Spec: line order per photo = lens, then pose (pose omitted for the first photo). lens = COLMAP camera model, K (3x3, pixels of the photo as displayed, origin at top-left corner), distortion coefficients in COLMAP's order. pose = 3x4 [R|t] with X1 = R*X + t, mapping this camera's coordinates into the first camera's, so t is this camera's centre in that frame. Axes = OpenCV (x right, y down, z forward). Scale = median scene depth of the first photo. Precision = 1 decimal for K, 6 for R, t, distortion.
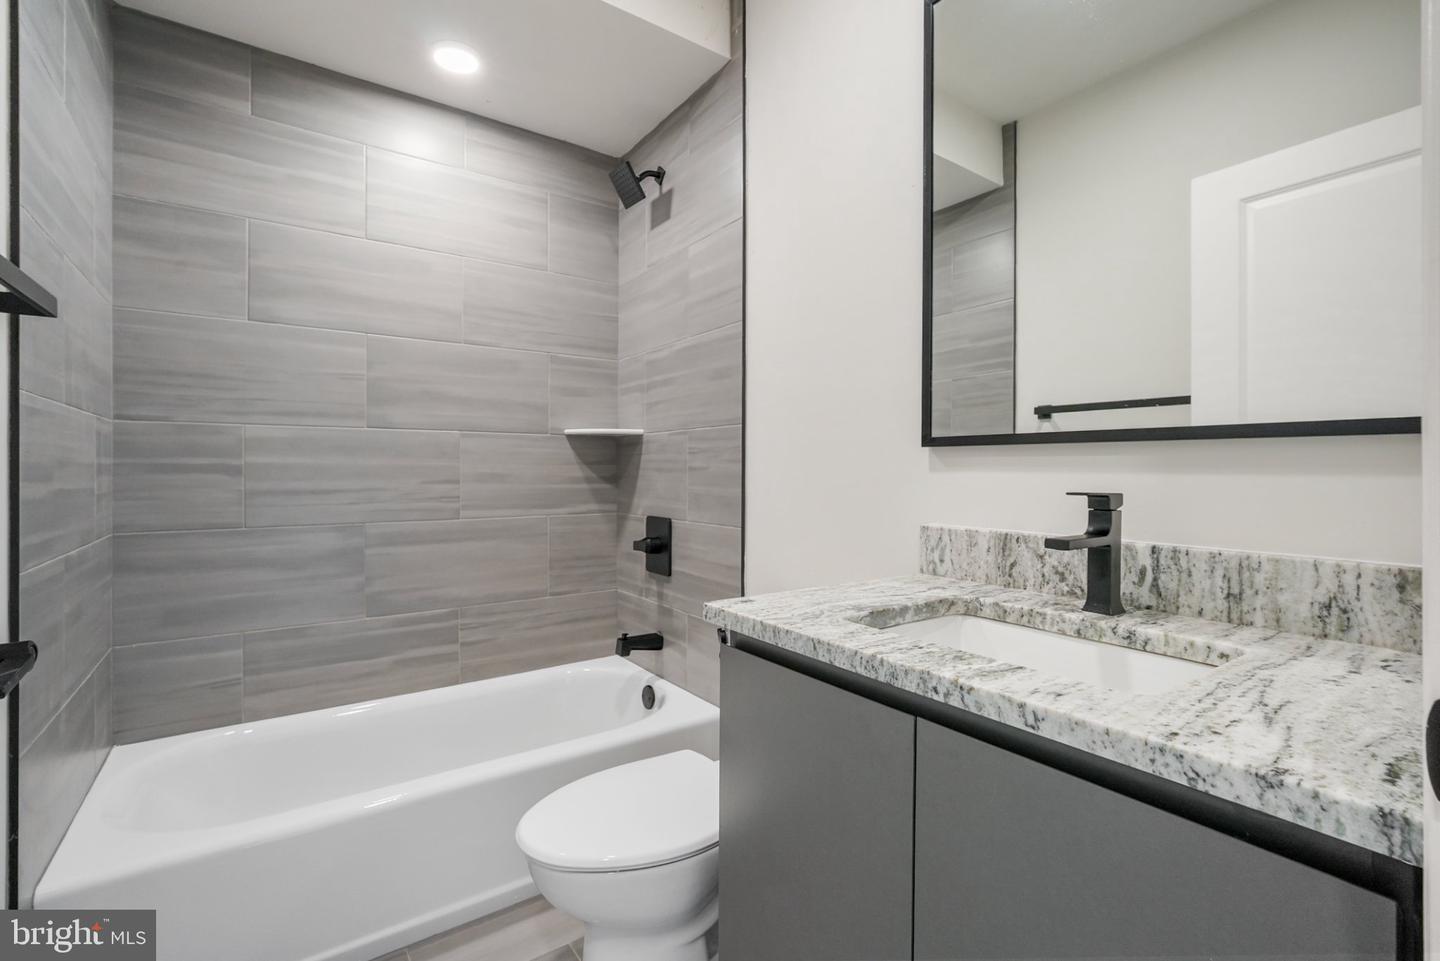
lens RADIAL K [[648.7, 0, 725.9], [0, 648.7, 475.0], [0, 0, 1]] dist [-0.015684, 0.005207]
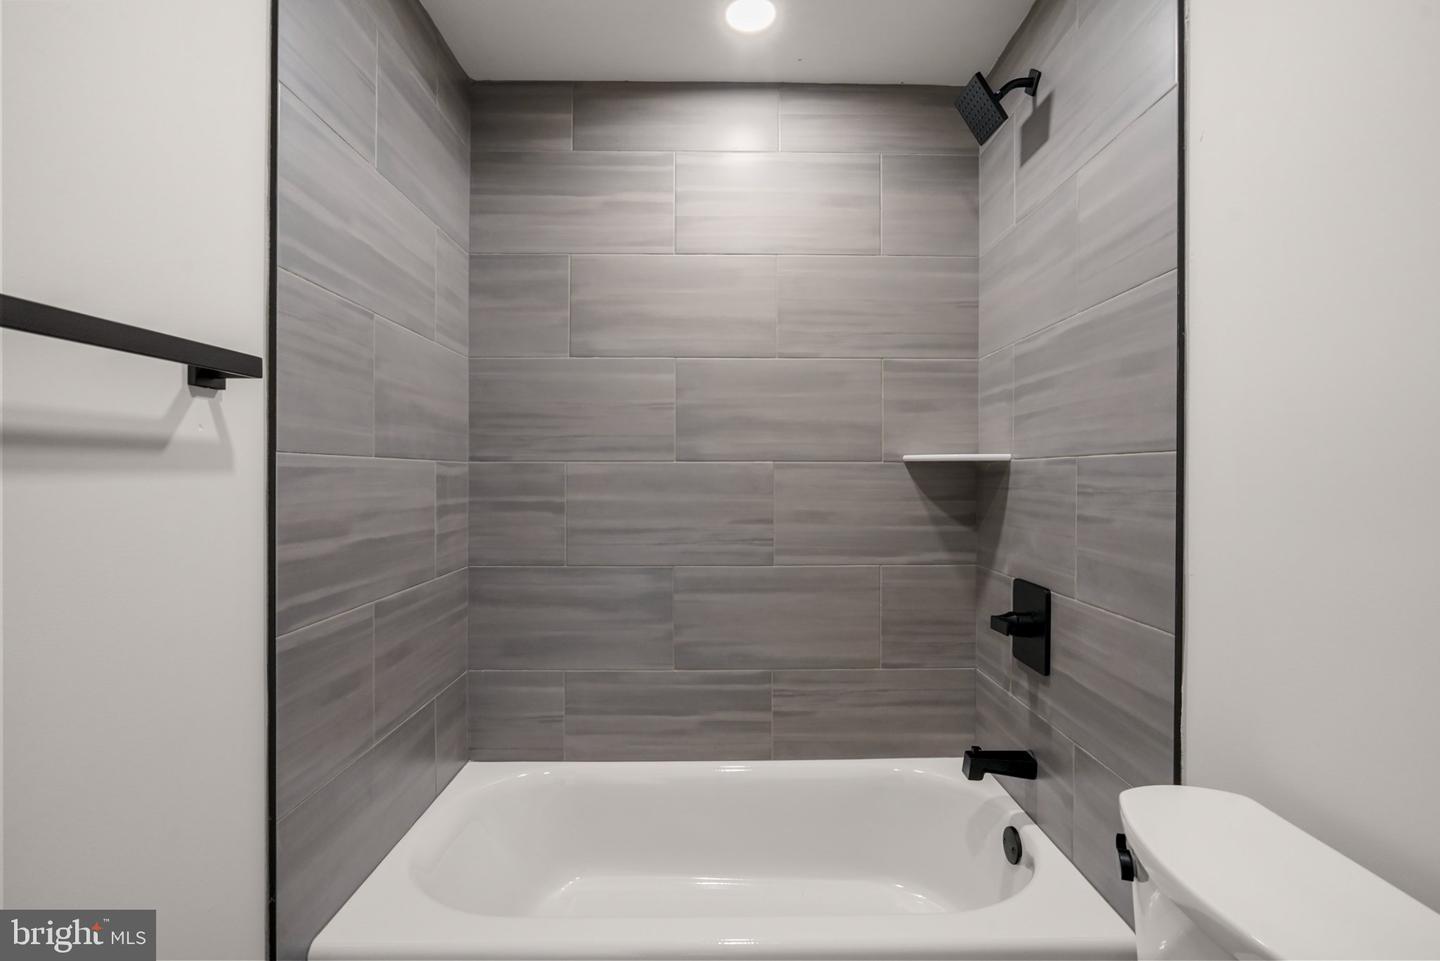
lens RADIAL K [[648.7, 0, 719.7], [0, 648.7, 477.7], [0, 0, 1]] dist [-0.015684, 0.005207]
pose [[0.820291, 0.001409, -0.571945, 0.017667], [-0.004992, 0.999977, -0.004696, -0.046071], [0.571924, 0.006708, 0.820279, 0.286629]]
